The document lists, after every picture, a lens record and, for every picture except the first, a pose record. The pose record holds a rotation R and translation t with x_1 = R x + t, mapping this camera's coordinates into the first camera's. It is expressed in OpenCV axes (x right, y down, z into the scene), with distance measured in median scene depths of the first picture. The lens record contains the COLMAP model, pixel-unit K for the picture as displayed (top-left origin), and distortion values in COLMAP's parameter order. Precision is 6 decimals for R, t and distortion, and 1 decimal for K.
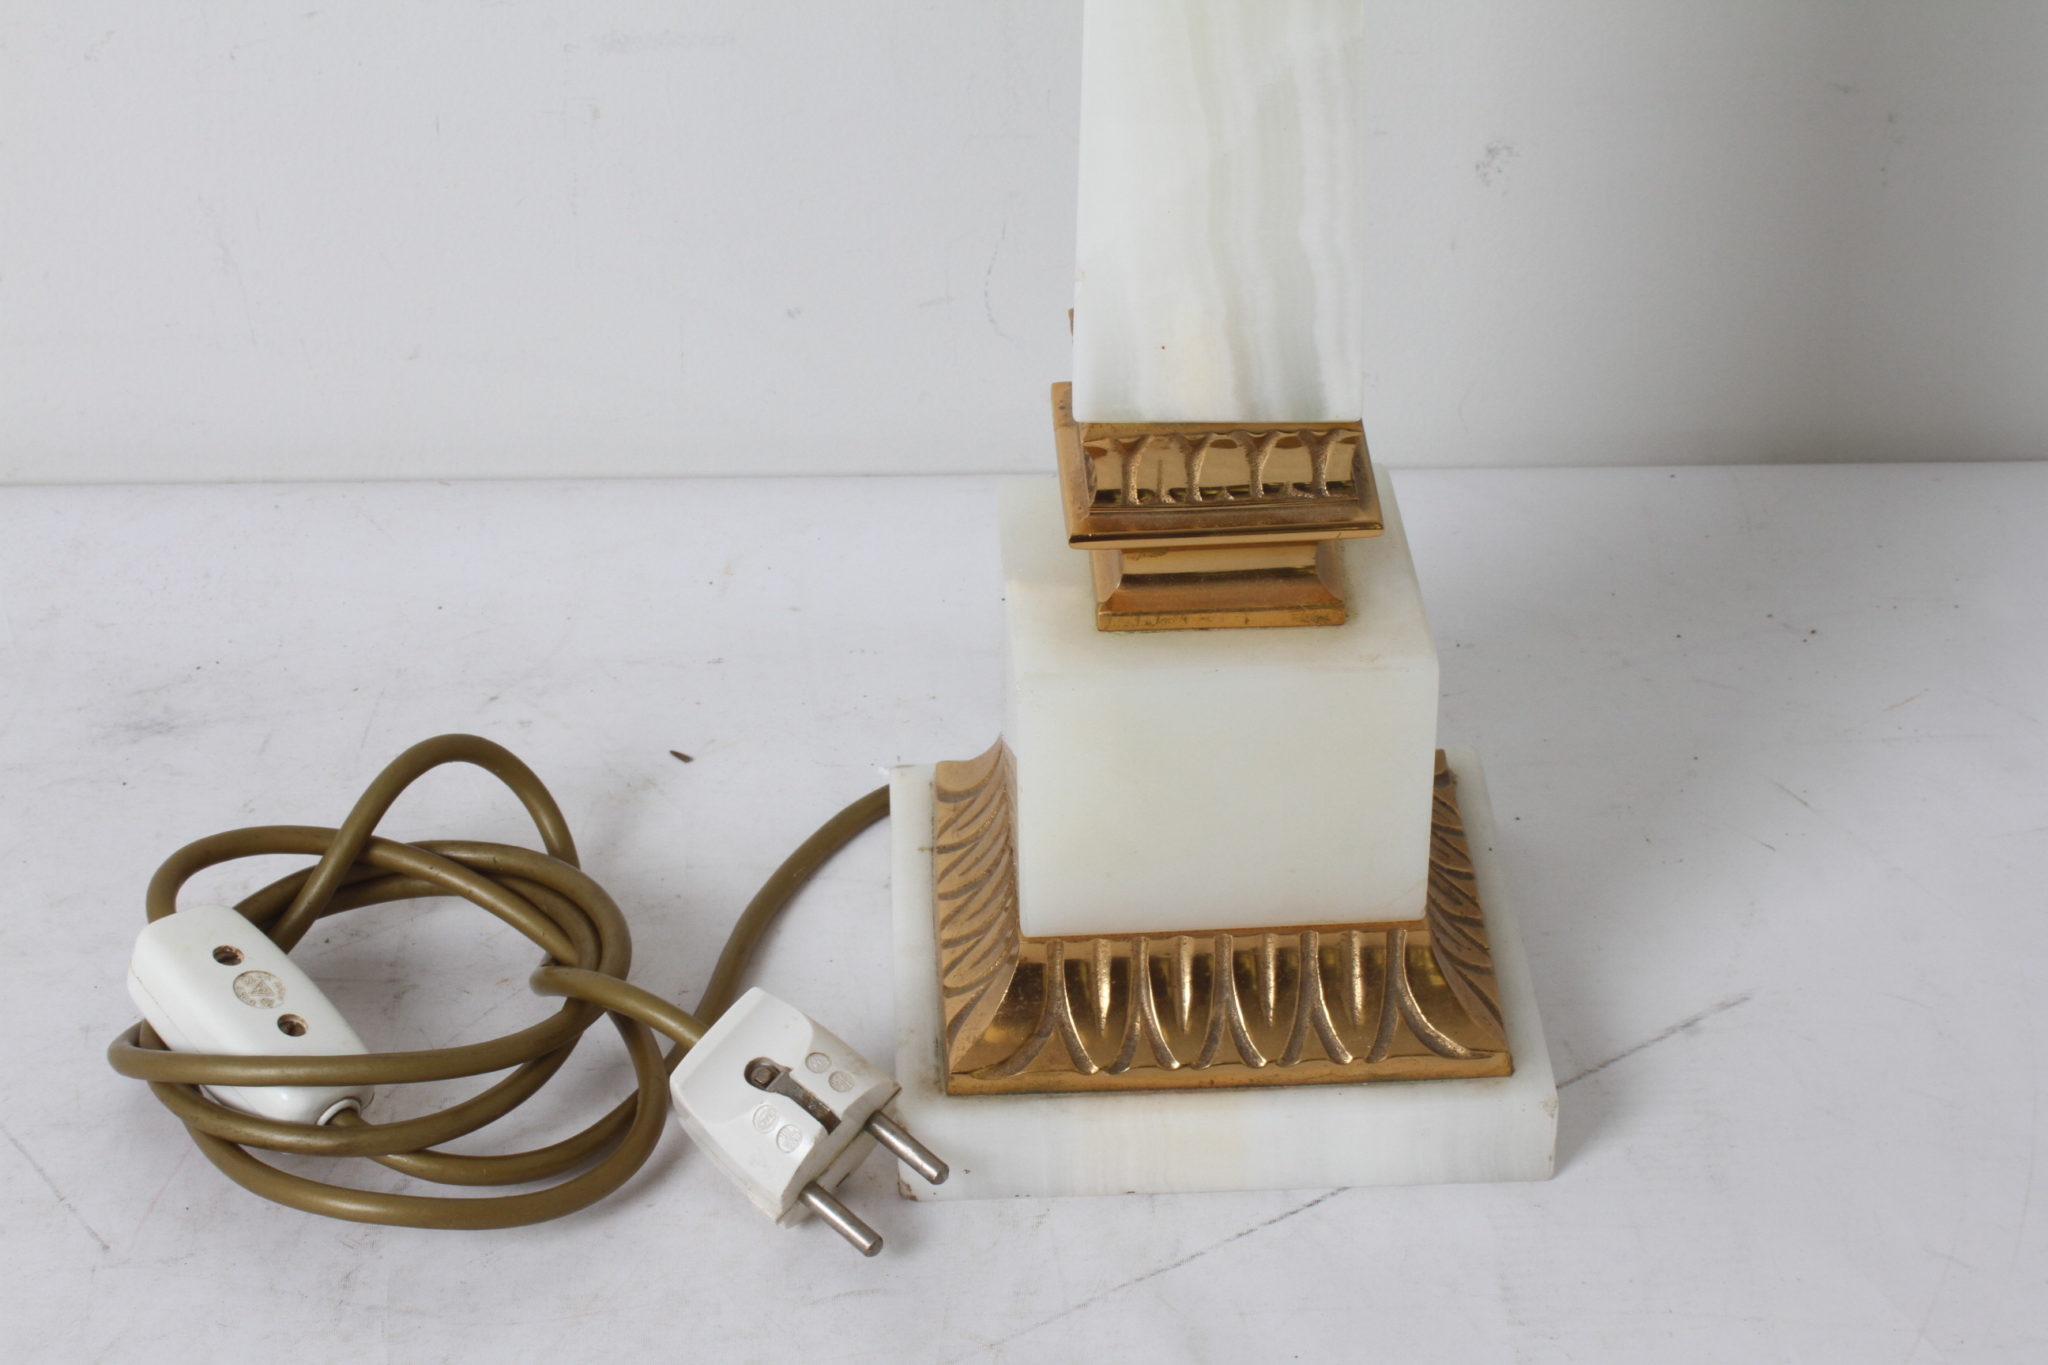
lens RADIAL K [[4533.2, 0, 1024.0], [0, 4533.2, 682.5], [0, 0, 1]] dist [0.012872, 0.199660]
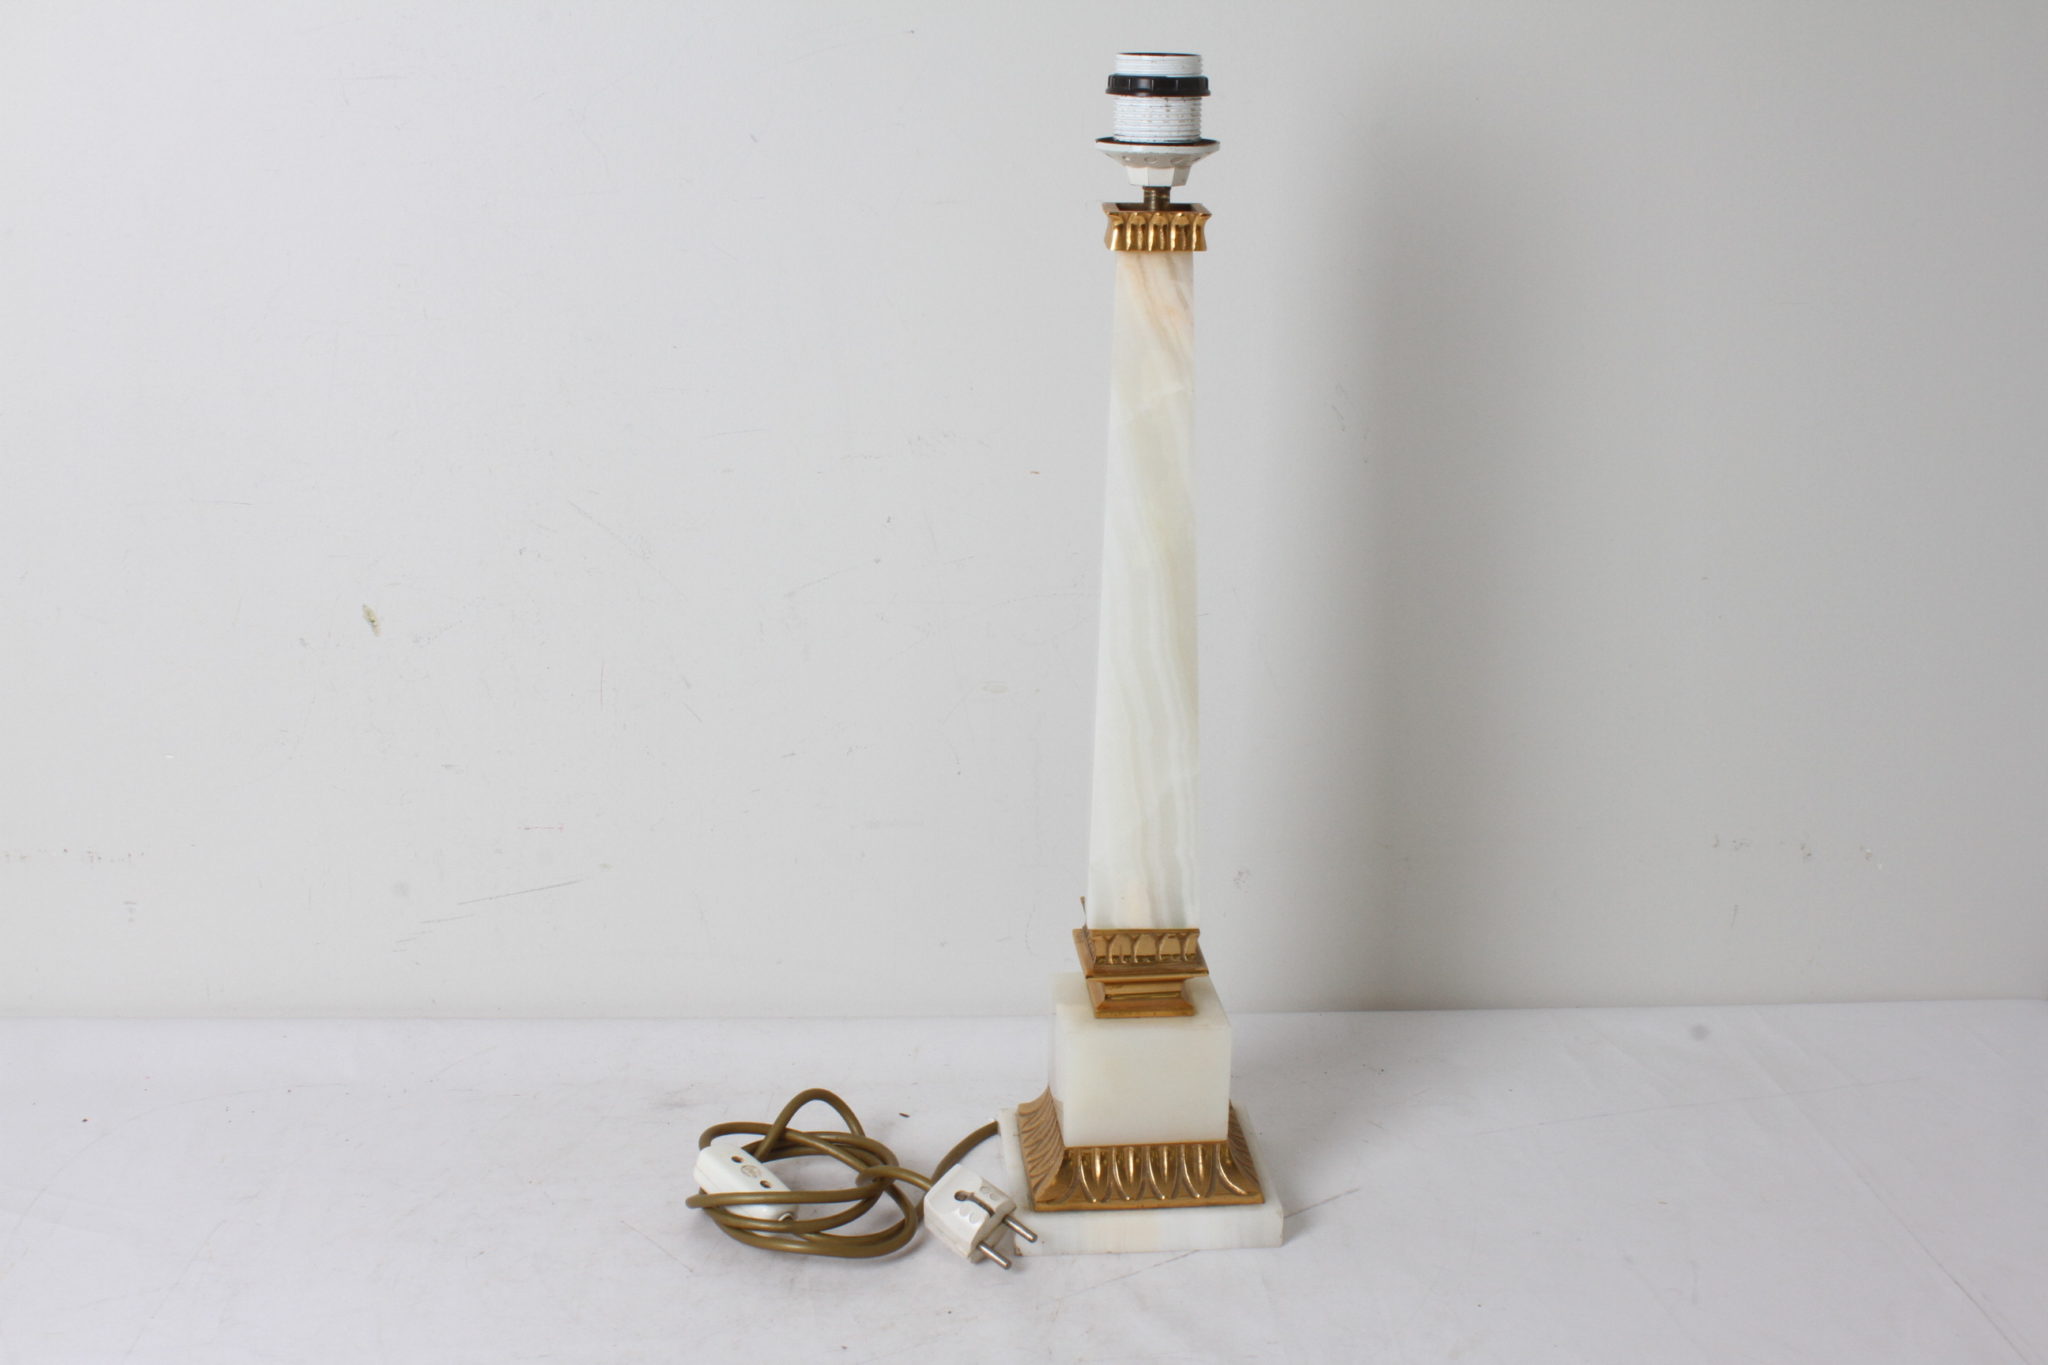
lens RADIAL K [[2782.7, 0, 1024.0], [0, 2782.7, 682.5], [0, 0, 1]] dist [-0.108296, 0.013605]
pose [[0.999253, 0.003787, 0.038471, -0.081294], [0.006816, 0.962333, -0.271788, 0.222733], [-0.038051, 0.271847, 0.961588, -0.515116]]
